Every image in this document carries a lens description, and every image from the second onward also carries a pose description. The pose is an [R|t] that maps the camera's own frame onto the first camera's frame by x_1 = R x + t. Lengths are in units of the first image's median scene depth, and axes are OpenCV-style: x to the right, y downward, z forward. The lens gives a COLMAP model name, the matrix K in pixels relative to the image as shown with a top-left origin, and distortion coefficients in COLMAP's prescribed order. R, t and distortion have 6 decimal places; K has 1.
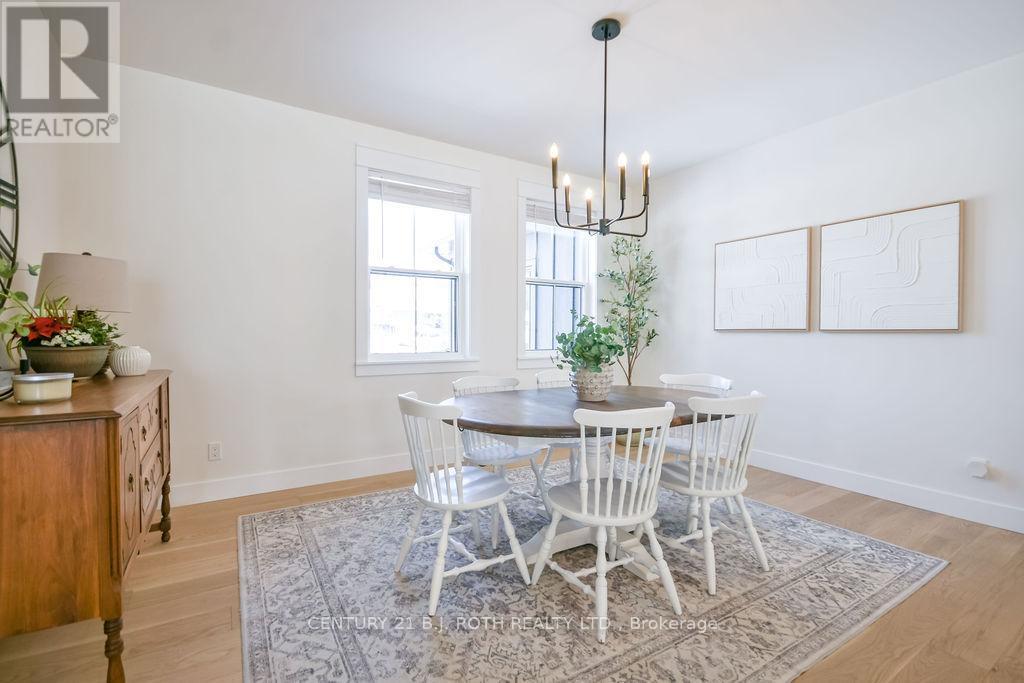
lens RADIAL K [[470.0, 0, 508.3], [0, 470.0, 337.4], [0, 0, 1]] dist [0.004075, 0.000039]
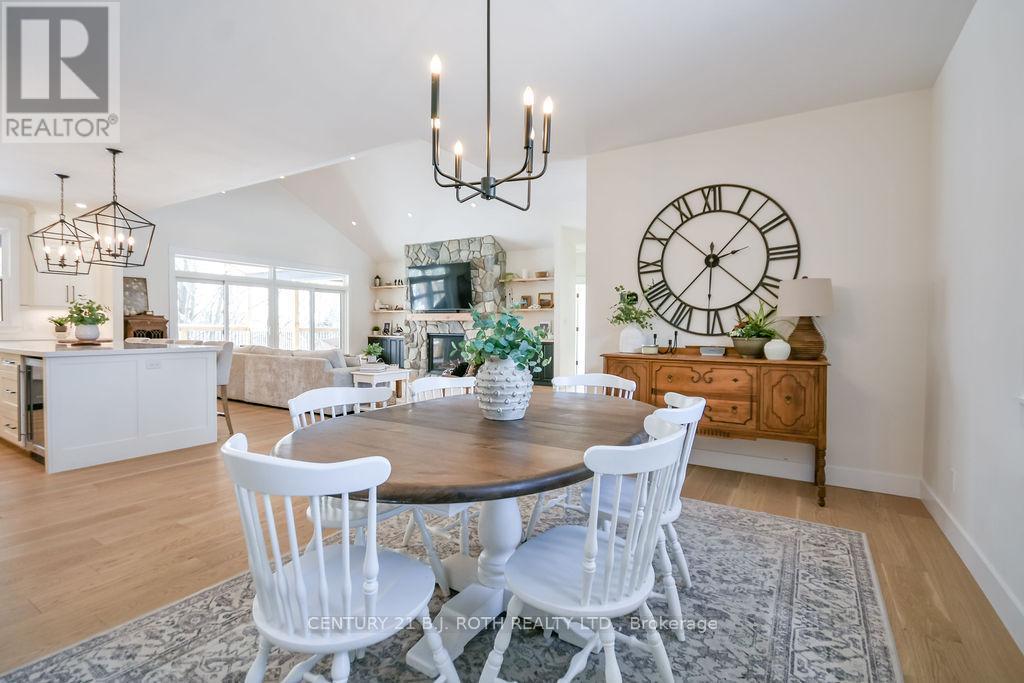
lens RADIAL K [[470.0, 0, 512.5], [0, 470.0, 340.1], [0, 0, 1]] dist [0.004075, 0.000039]
pose [[-0.895383, 0.000358, -0.445296, 0.350045], [-0.017771, 0.999174, 0.036535, -0.011344], [0.444941, 0.040626, -0.894638, 1.180542]]
